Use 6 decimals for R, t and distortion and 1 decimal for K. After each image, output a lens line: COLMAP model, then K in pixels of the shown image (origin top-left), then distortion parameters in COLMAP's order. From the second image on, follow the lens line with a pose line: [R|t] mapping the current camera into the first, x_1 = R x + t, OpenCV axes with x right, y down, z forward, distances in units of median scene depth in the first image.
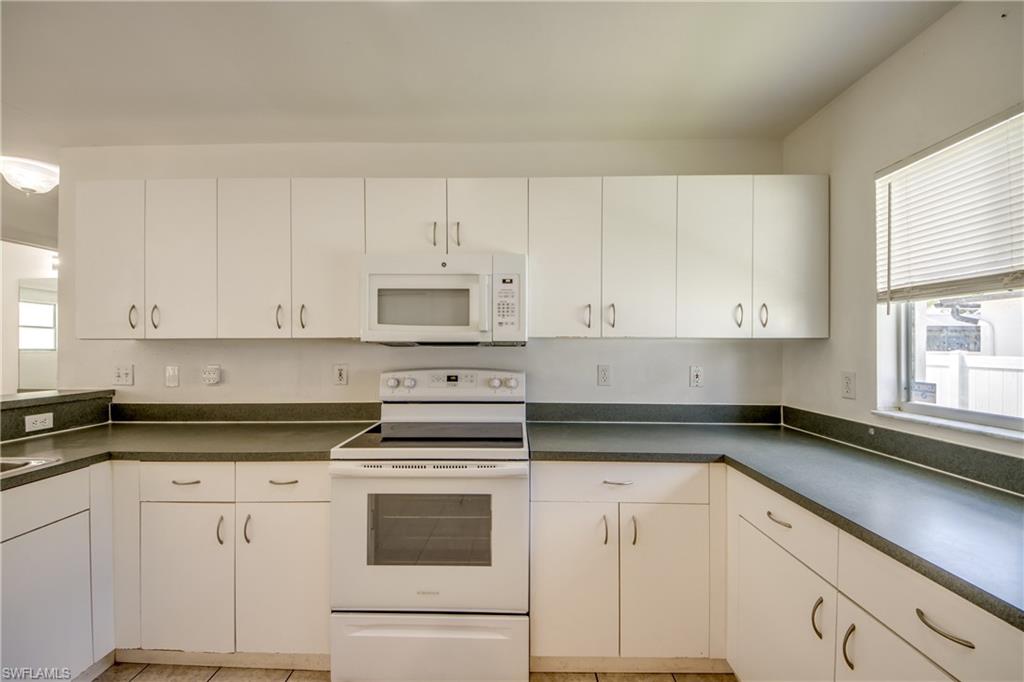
lens RADIAL K [[430.9, 0, 524.8], [0, 430.9, 332.9], [0, 0, 1]] dist [0.040003, -0.022280]
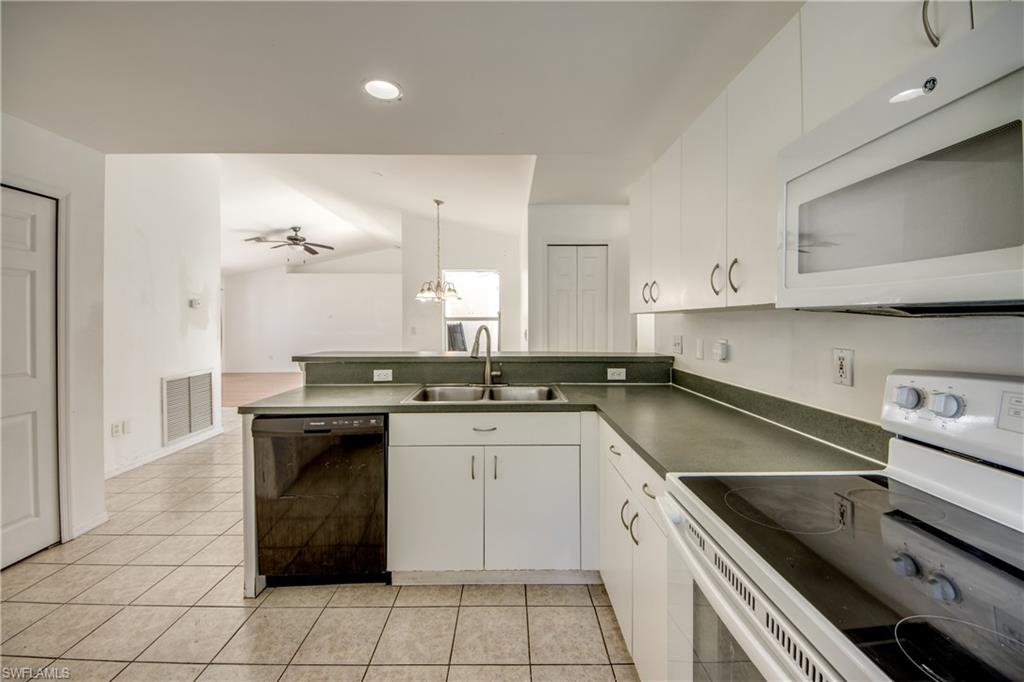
lens RADIAL K [[409.0, 0, 505.3], [0, 409.0, 328.5], [0, 0, 1]] dist [0.032985, 0.000000]
pose [[0.006091, 0.022139, -0.999736, 0.154304], [0.023379, 0.999478, 0.022276, 0.023956], [0.999708, -0.023509, 0.005571, 0.616430]]
